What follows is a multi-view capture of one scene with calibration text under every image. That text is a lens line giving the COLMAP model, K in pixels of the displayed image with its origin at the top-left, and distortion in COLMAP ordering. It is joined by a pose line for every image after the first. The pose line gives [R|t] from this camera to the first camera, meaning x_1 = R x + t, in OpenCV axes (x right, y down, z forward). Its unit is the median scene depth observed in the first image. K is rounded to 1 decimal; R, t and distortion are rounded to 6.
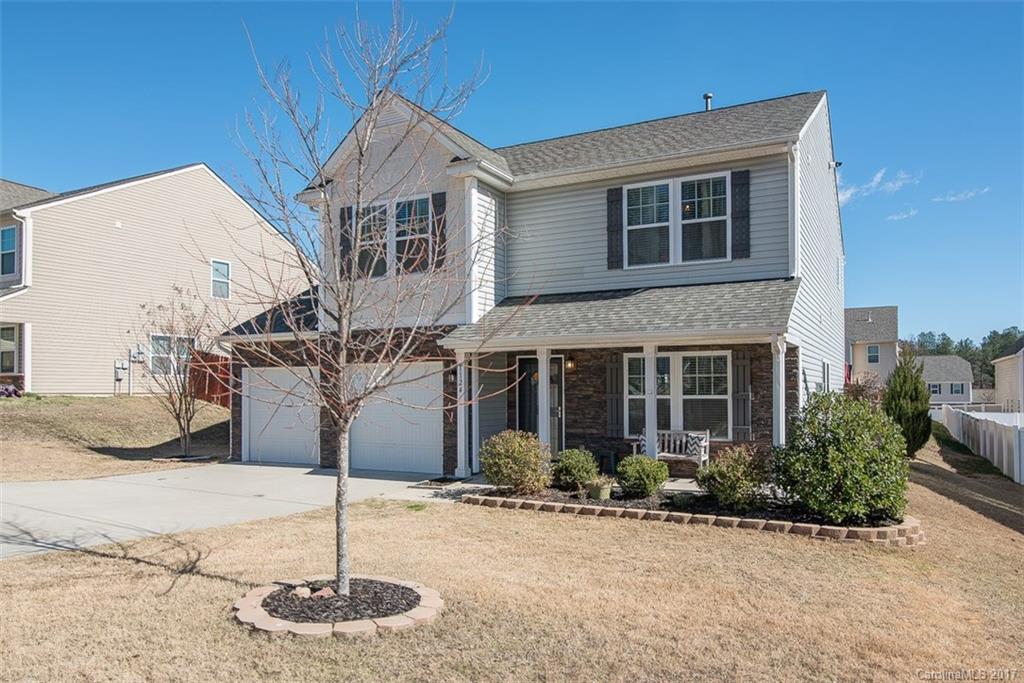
lens RADIAL K [[683.4, 0, 512.0], [0, 683.4, 341.5], [0, 0, 1]] dist [0.004447, -0.000018]
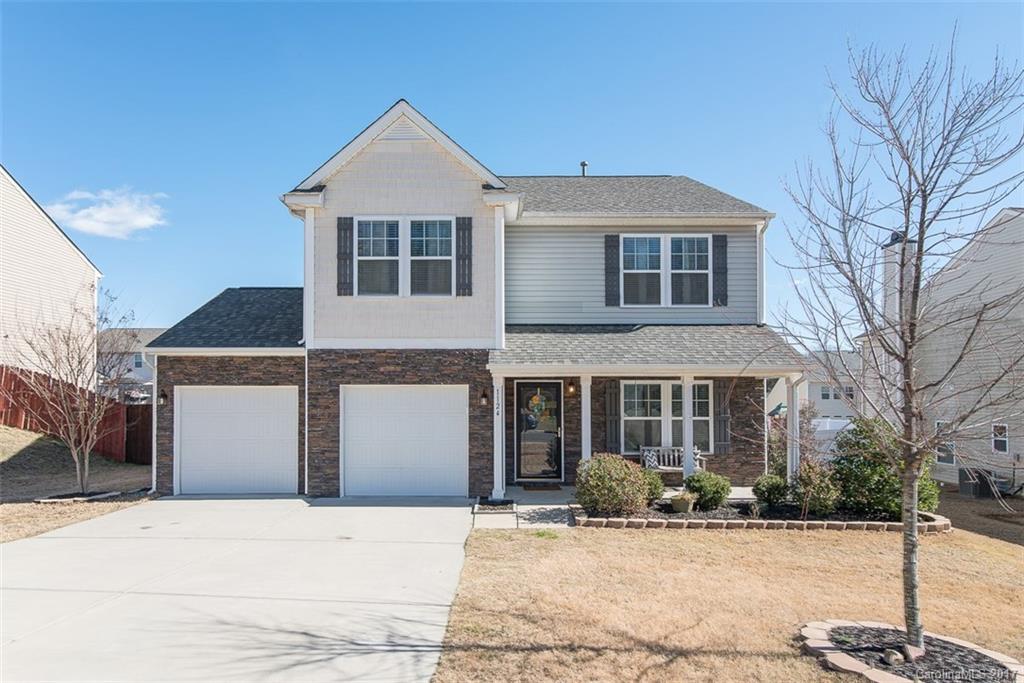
lens RADIAL K [[588.6, 0, 512.0], [0, 588.6, 358.0], [0, 0, 1]] dist [0.003216, 0.001349]
pose [[0.899828, 0.033031, 0.434992, -0.430709], [-0.032569, 0.999433, -0.008519, -0.005629], [-0.435027, -0.006502, 0.900394, 0.190970]]
